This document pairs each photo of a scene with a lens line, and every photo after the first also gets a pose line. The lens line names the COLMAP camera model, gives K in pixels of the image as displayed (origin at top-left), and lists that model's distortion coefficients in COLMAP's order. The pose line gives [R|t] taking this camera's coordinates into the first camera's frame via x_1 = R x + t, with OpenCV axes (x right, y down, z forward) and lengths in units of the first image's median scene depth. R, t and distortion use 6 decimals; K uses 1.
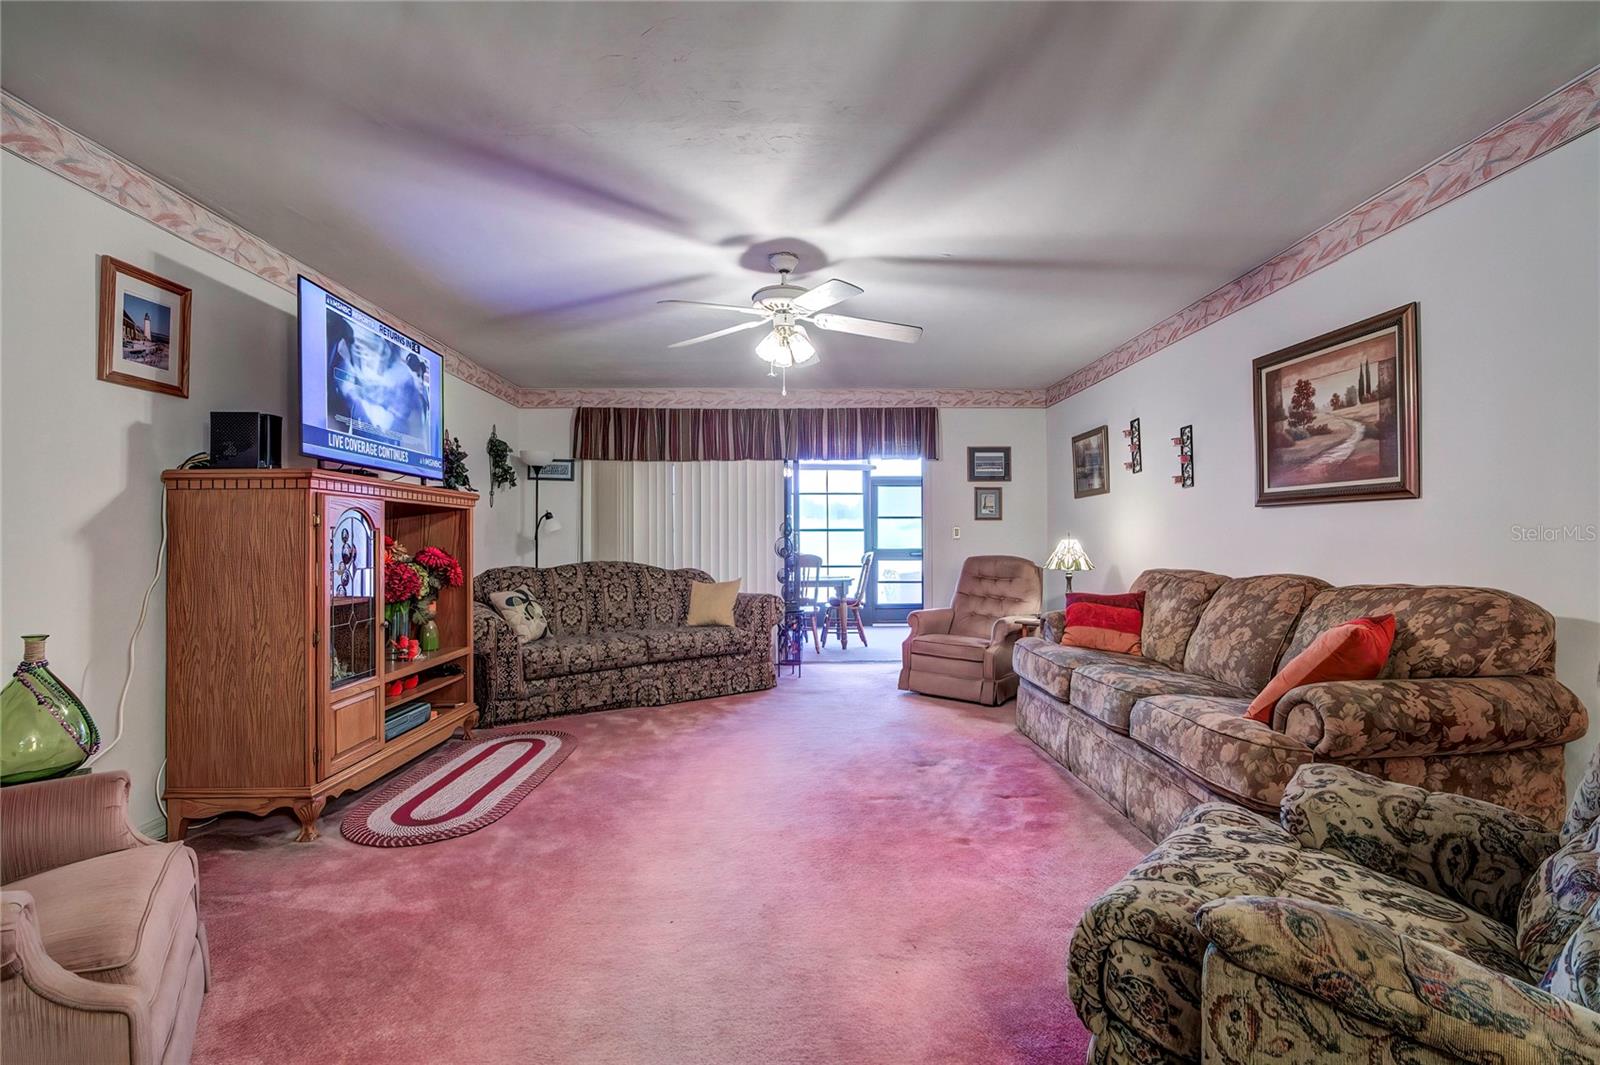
lens RADIAL K [[693.9, 0, 809.9], [0, 693.9, 531.3], [0, 0, 1]] dist [-0.019234, 0.003262]
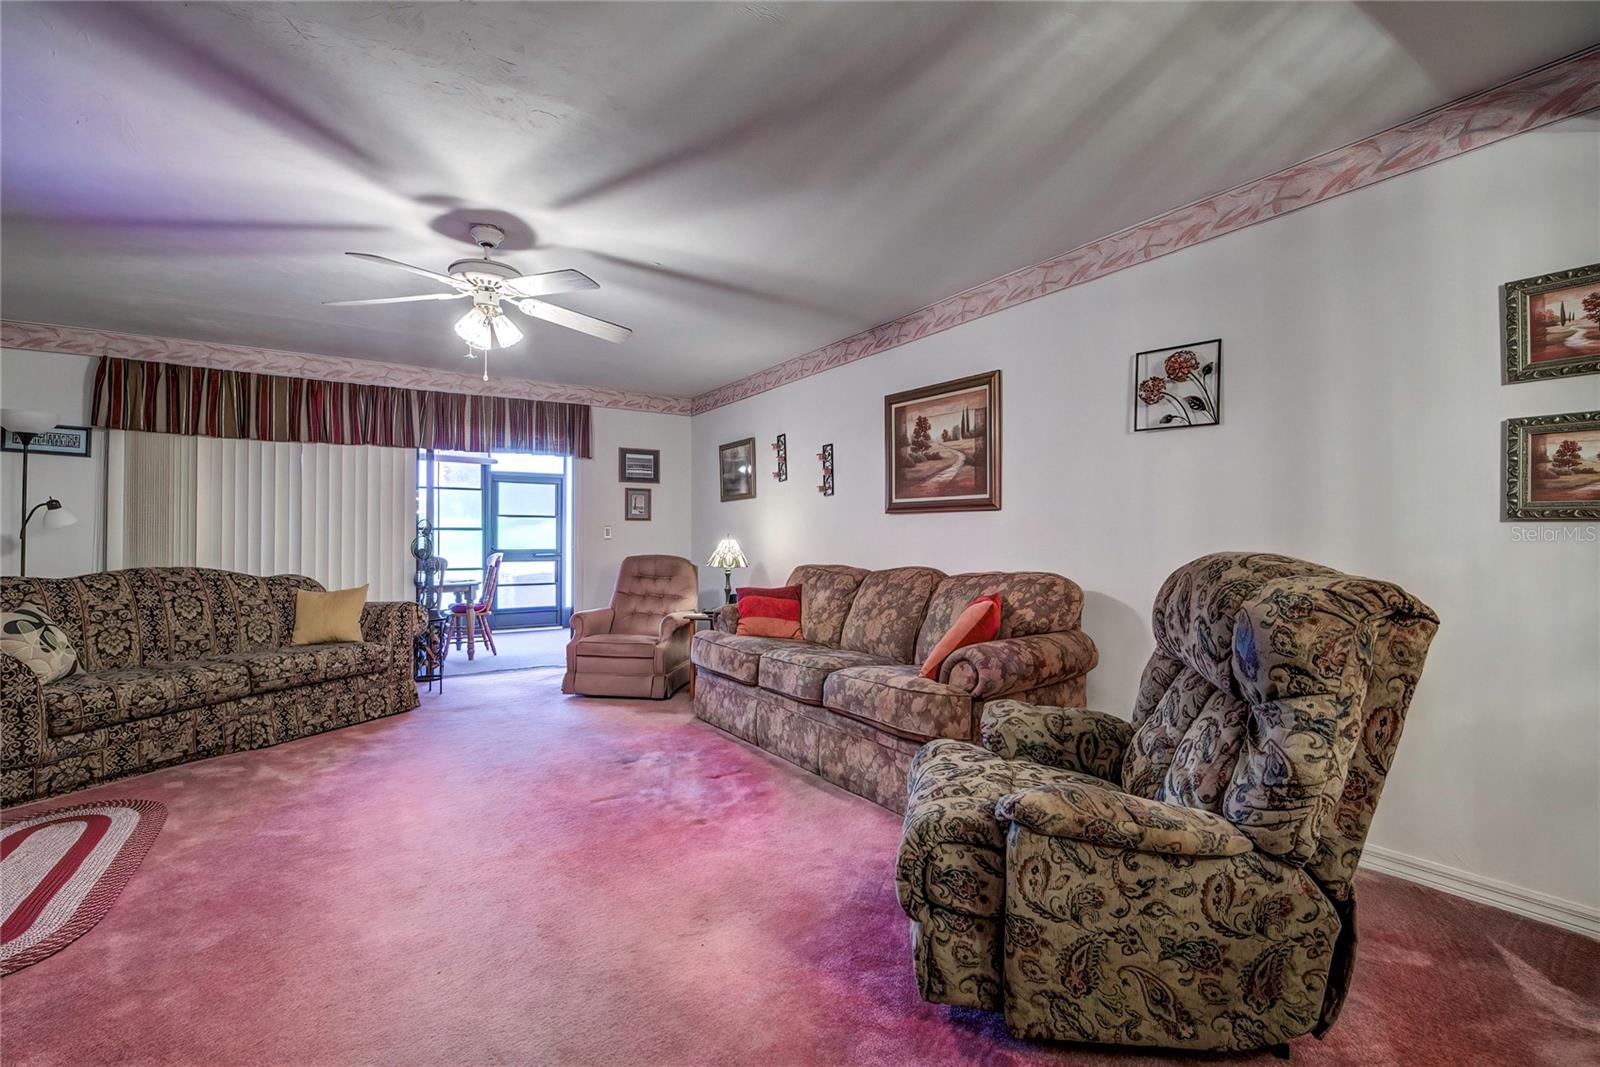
lens RADIAL K [[693.9, 0, 792.6], [0, 693.9, 533.7], [0, 0, 1]] dist [-0.019234, 0.003262]
pose [[0.850989, 0.005955, 0.525150, -0.168748], [-0.007390, 0.999972, 0.000636, 0.001664], [-0.525132, -0.004422, 0.851009, 0.011872]]
